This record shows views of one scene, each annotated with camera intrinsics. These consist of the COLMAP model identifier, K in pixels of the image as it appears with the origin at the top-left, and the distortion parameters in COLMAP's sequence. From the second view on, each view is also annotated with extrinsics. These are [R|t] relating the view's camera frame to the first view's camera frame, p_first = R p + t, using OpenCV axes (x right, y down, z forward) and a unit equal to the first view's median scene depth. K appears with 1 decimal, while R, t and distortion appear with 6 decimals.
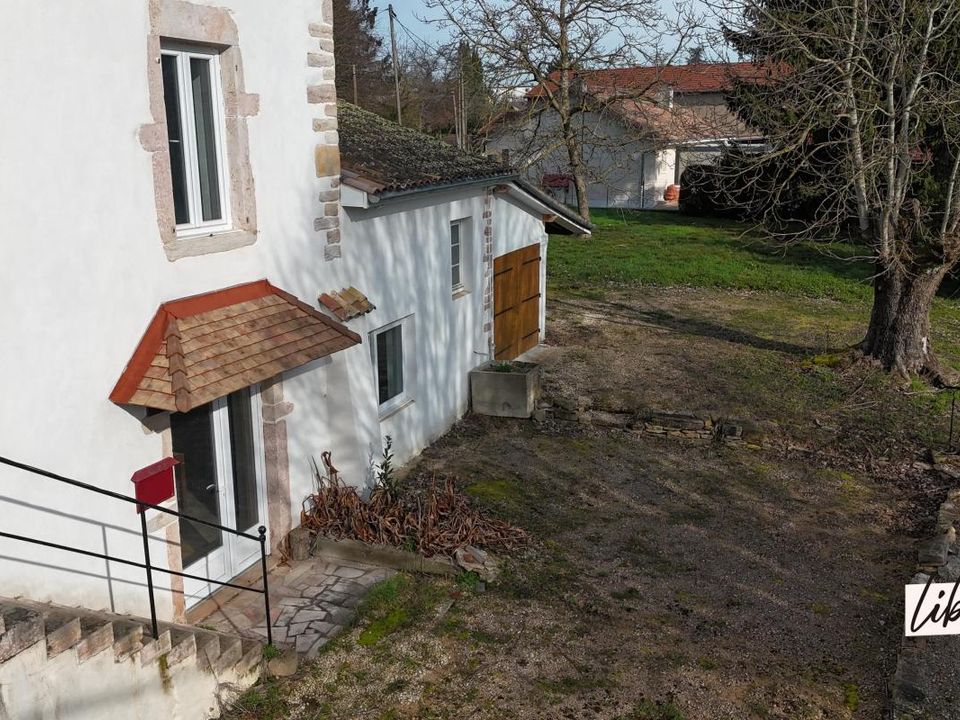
lens RADIAL K [[917.0, 0, 480.0], [0, 917.0, 360.0], [0, 0, 1]] dist [0.041806, -0.000819]
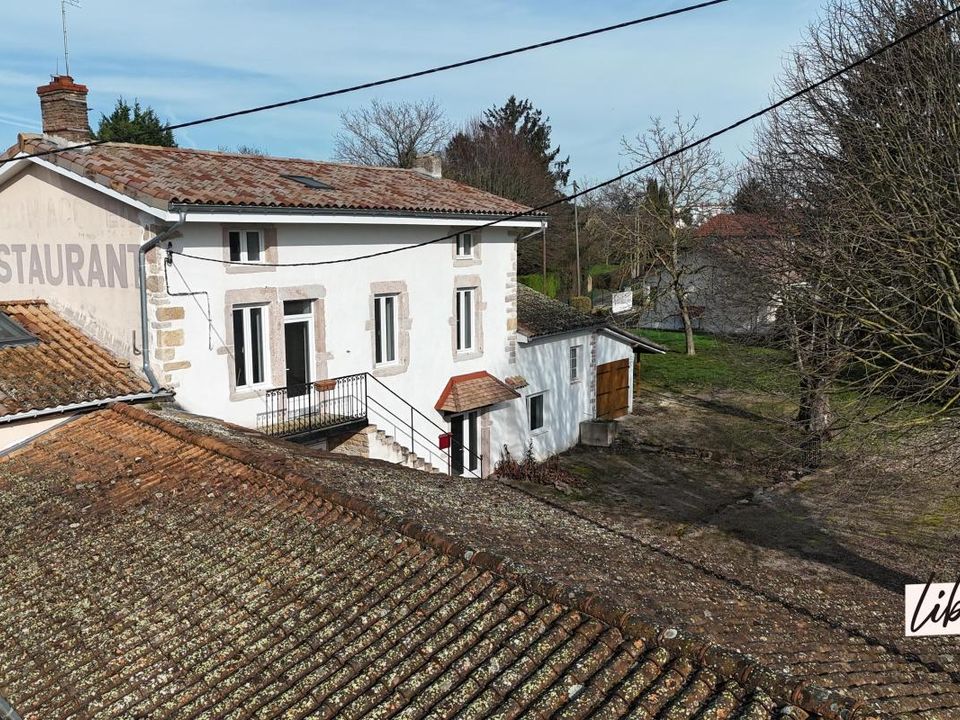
lens RADIAL K [[917.0, 0, 480.0], [0, 917.0, 360.0], [0, 0, 1]] dist [0.041806, -0.000819]
pose [[0.976681, 0.027507, -0.212928, 0.269436], [-0.052087, 0.992488, -0.110702, 0.151841], [0.208283, 0.119211, 0.970776, -1.354798]]
